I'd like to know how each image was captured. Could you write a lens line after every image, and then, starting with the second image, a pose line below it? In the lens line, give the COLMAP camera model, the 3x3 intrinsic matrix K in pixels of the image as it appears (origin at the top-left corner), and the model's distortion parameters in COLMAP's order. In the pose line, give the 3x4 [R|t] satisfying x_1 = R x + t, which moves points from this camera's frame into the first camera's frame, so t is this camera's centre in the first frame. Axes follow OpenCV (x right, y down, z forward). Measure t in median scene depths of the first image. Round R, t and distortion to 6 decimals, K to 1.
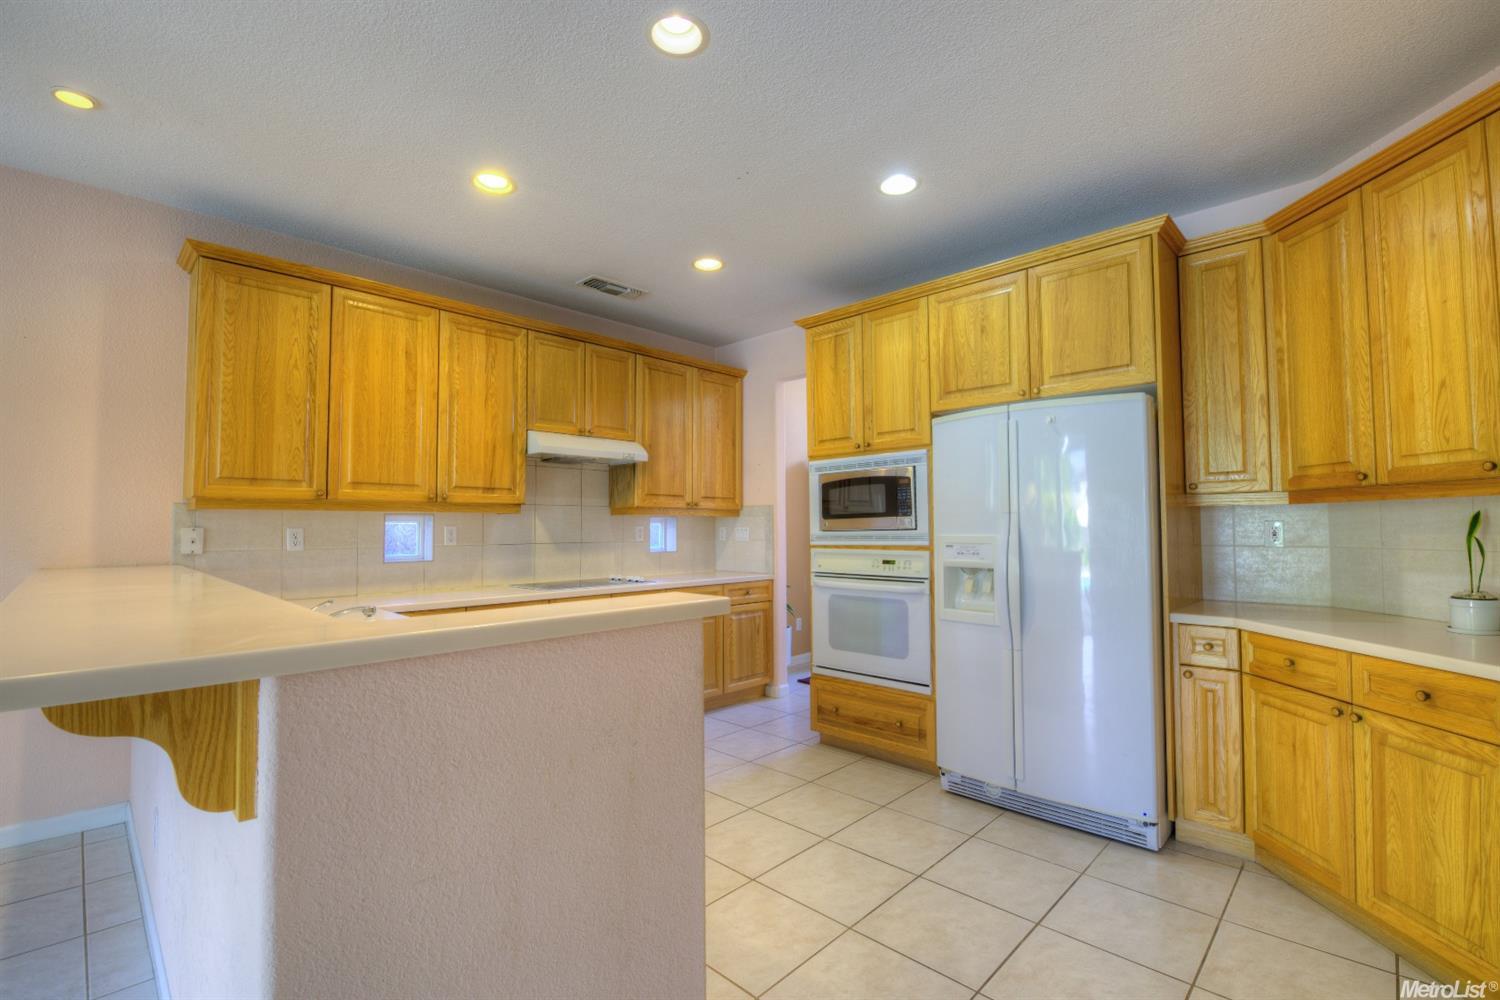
lens RADIAL K [[661.5, 0, 745.6], [0, 661.5, 503.0], [0, 0, 1]] dist [-0.016365, -0.001183]
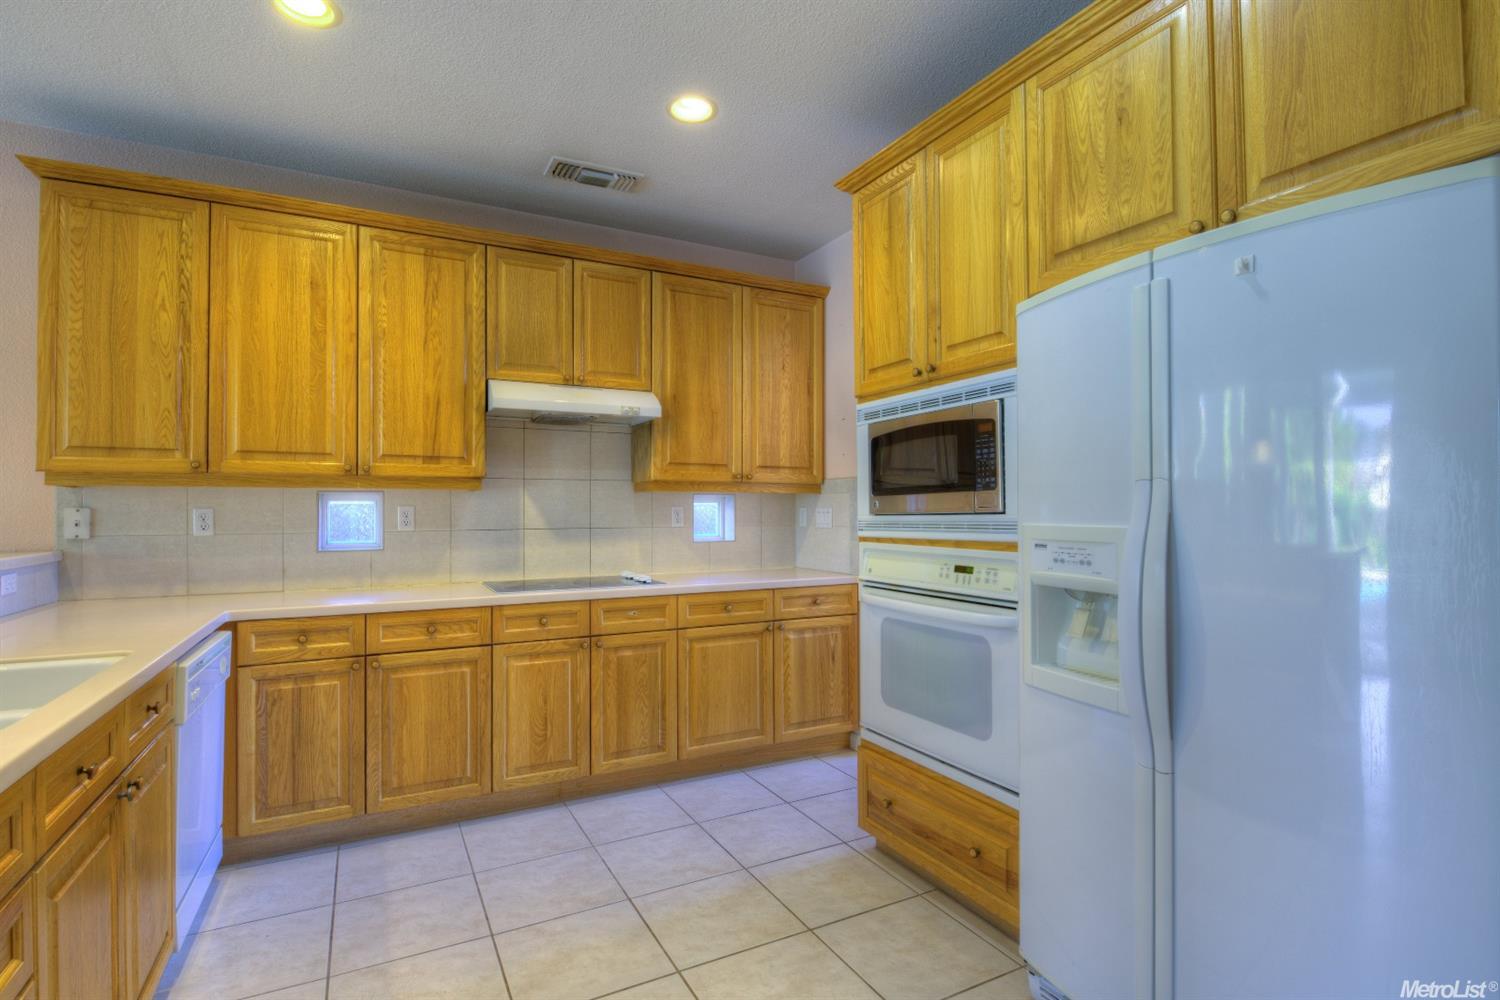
lens RADIAL K [[719.8, 0, 747.1], [0, 719.8, 502.0], [0, 0, 1]] dist [-0.006987, -0.005663]
pose [[0.949015, -0.000794, -0.315230, 0.230487], [0.009569, 0.999609, 0.026290, 0.012066], [0.315086, -0.027966, 0.948651, 0.338743]]
